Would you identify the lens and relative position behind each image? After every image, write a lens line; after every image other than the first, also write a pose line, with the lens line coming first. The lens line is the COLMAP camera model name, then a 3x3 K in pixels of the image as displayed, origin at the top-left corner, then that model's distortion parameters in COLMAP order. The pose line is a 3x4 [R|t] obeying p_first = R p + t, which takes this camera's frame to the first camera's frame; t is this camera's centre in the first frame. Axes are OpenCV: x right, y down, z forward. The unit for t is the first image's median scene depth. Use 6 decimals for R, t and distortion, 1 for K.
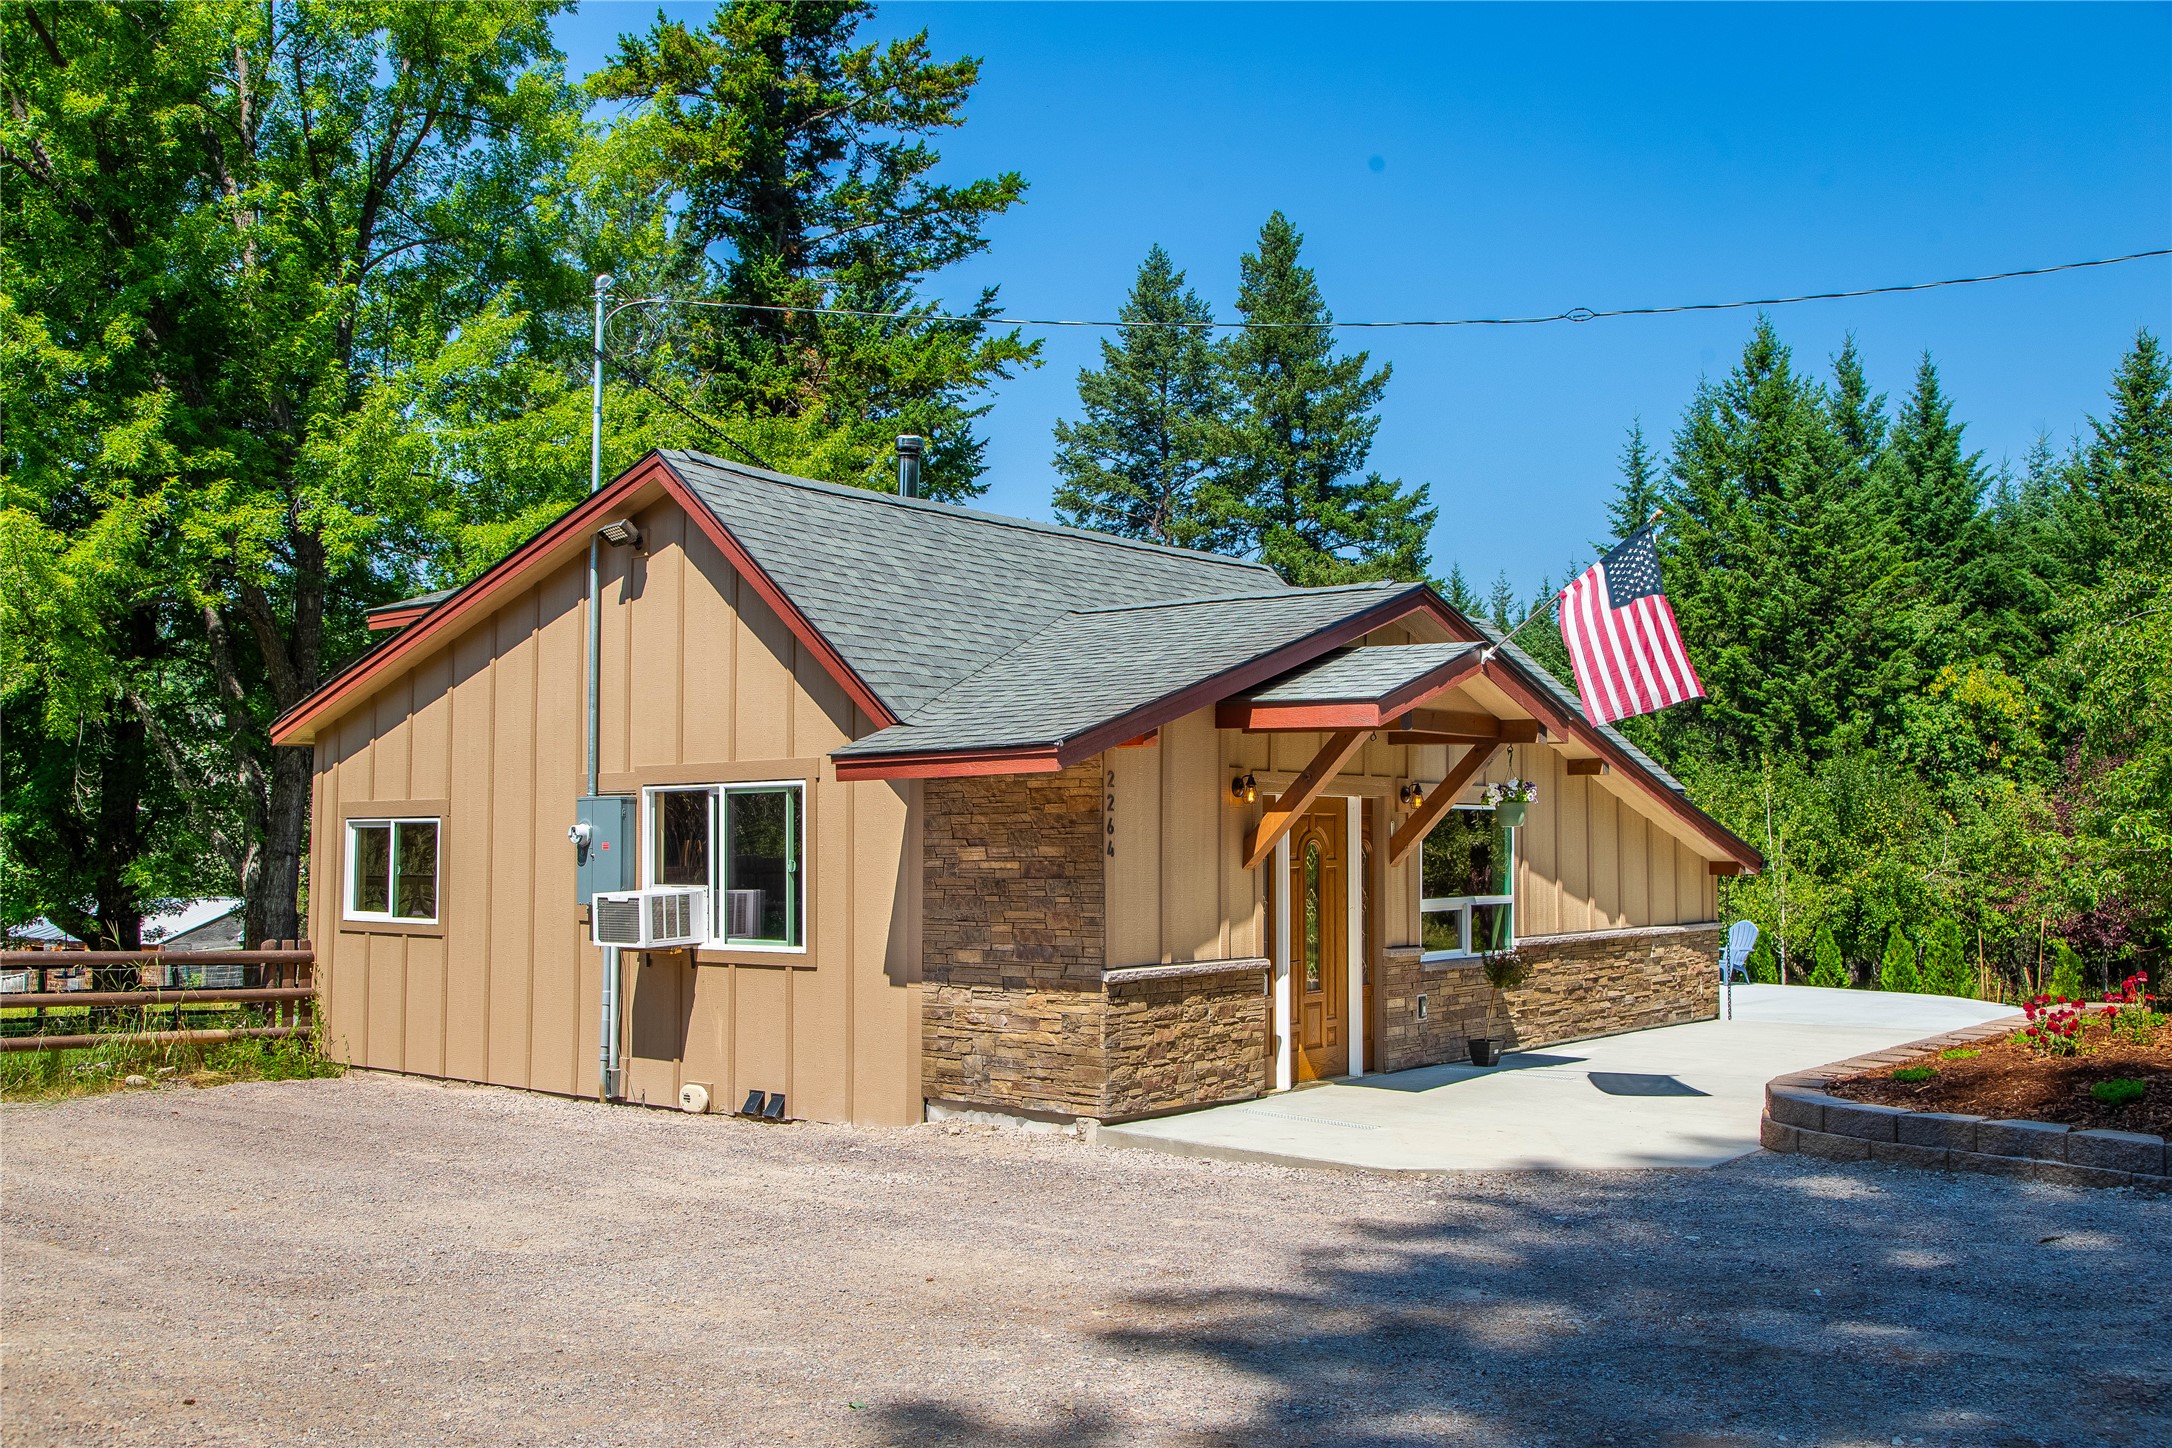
lens RADIAL K [[1724.6, 0, 1086.0], [0, 1724.6, 724.0], [0, 0, 1]] dist [-0.002935, 0.000667]
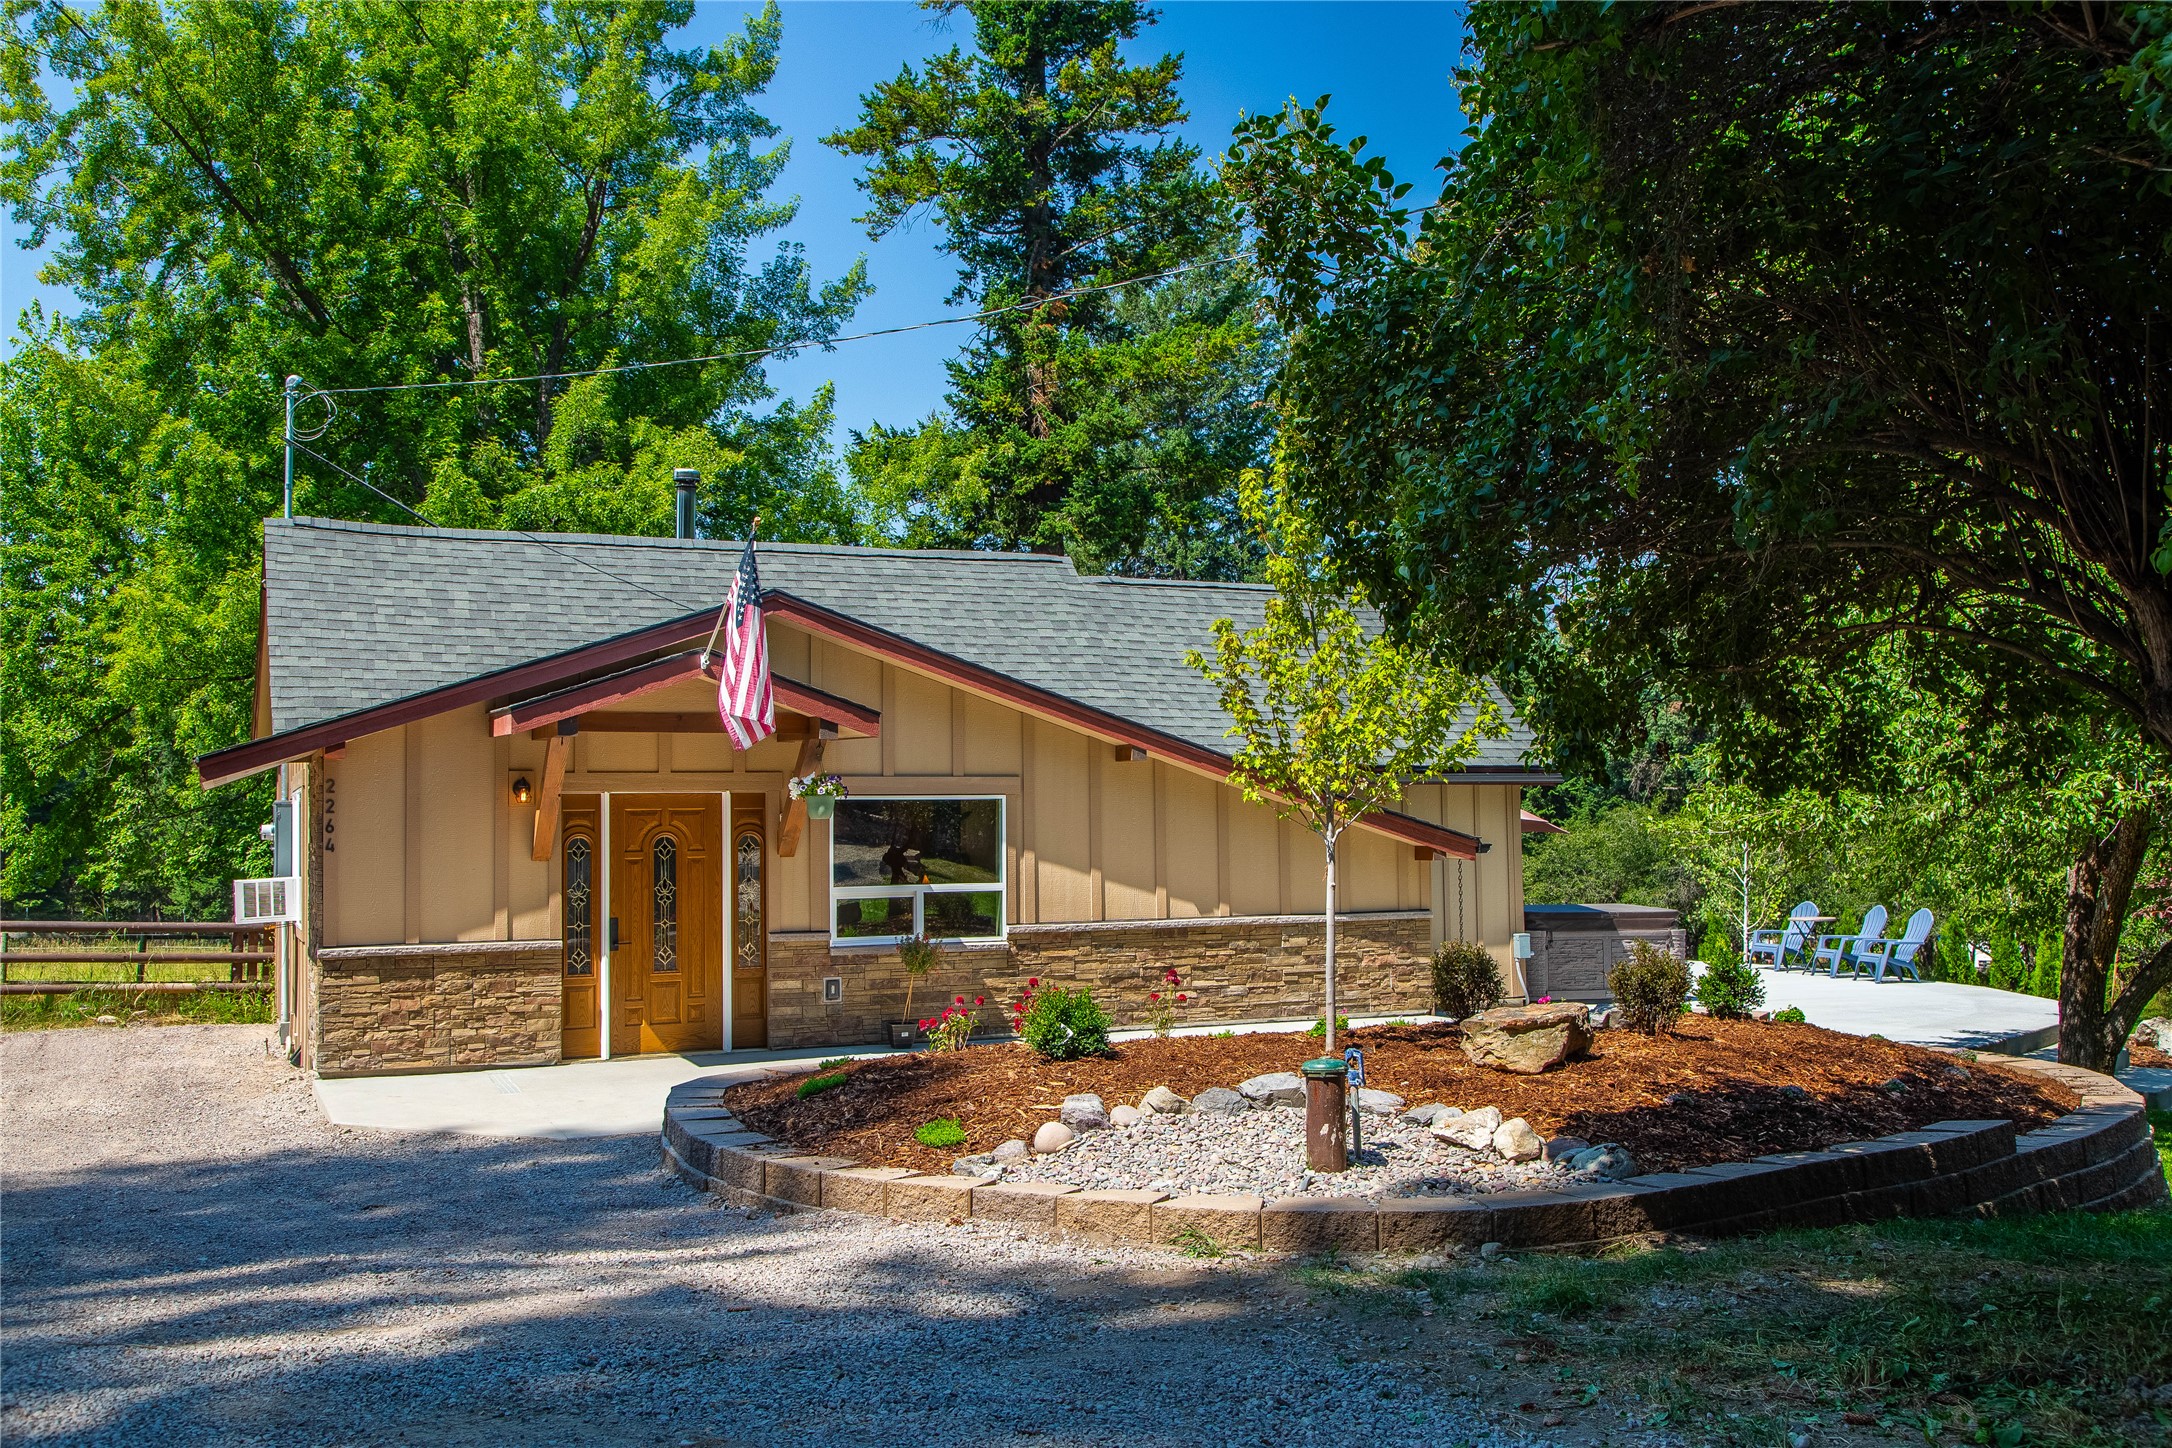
lens RADIAL K [[1724.6, 0, 1086.0], [0, 1724.6, 724.0], [0, 0, 1]] dist [-0.002935, 0.000667]
pose [[0.921948, -0.031887, -0.385999, 0.862447], [0.037126, 0.999292, 0.006124, 0.001369], [0.385531, -0.019977, 0.922479, 0.103570]]
